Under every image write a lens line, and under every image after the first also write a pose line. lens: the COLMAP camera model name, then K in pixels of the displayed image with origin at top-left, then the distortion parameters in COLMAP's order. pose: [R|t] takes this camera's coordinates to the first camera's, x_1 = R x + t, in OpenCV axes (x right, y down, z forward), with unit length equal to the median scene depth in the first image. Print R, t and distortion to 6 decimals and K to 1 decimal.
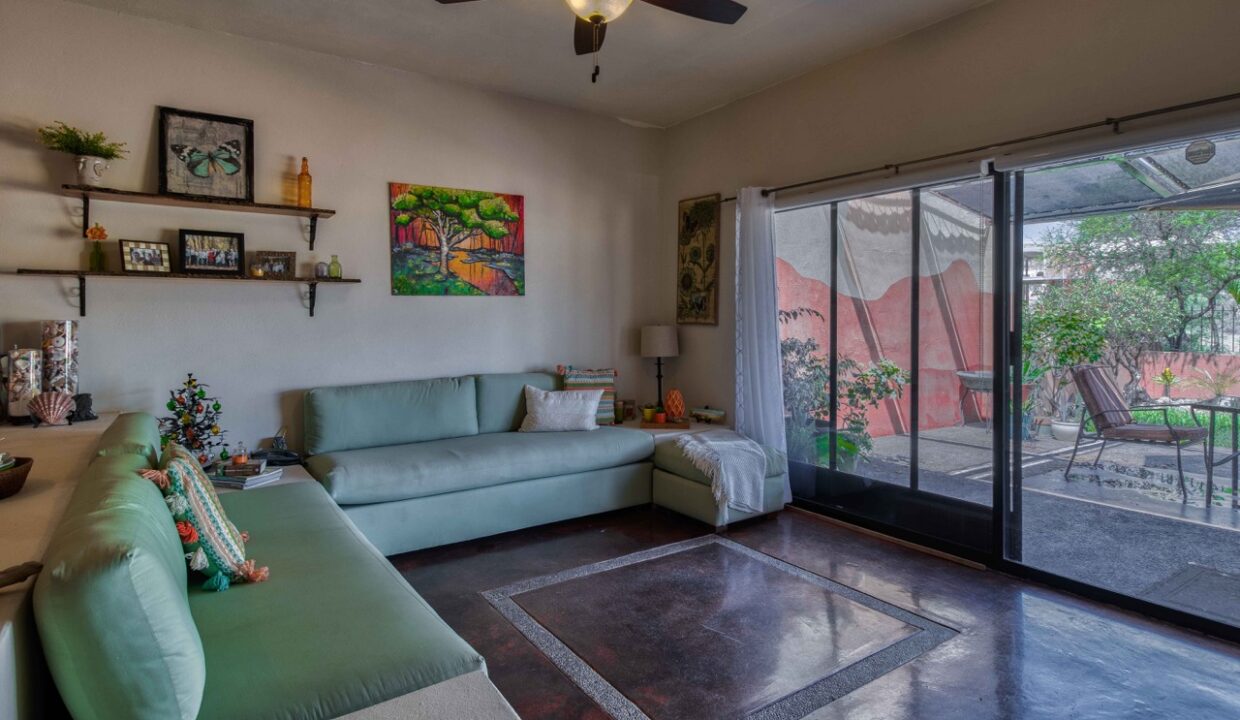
lens RADIAL K [[650.6, 0, 625.6], [0, 650.6, 321.7], [0, 0, 1]] dist [0.004559, -0.007898]
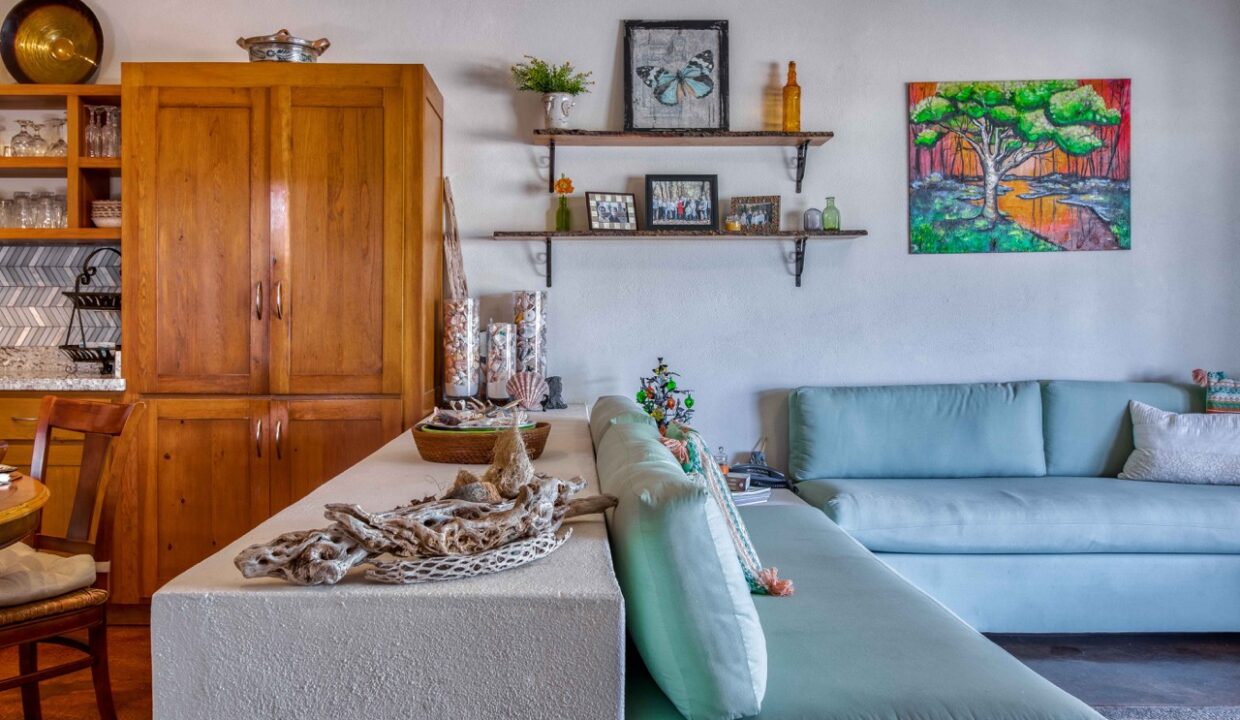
lens RADIAL K [[1066.5, 0, 572.0], [0, 1066.5, 348.8], [0, 0, 1]] dist [0.002992, -0.002633]
pose [[0.820447, 0.011029, -0.571616, -0.021896], [-0.000968, 0.999839, 0.017902, 0.040840], [0.571721, -0.014134, 0.820326, -0.097197]]
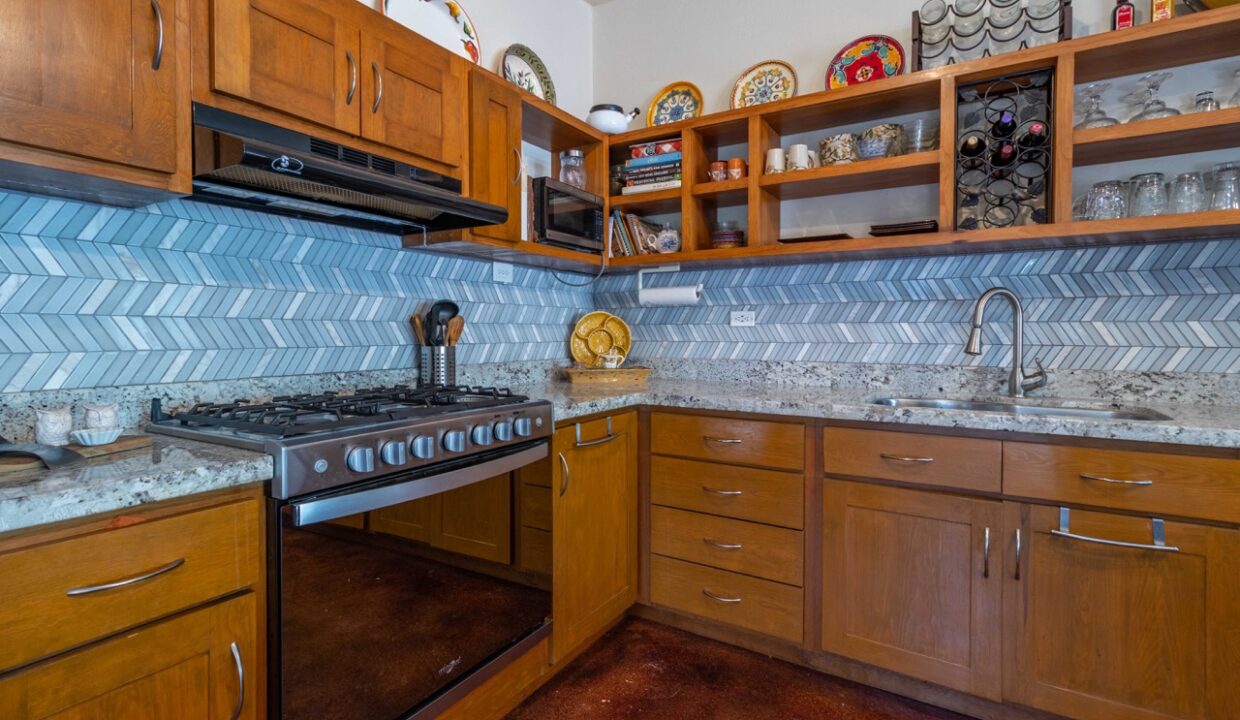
lens RADIAL K [[564.6, 0, 613.0], [0, 564.6, 328.4], [0, 0, 1]] dist [0.001957, -0.000197]
pose [[0.389389, -0.013035, -0.920981, -0.951758], [-0.001196, 0.999892, -0.014658, 0.029753], [0.921073, 0.006810, 0.389331, -0.102807]]
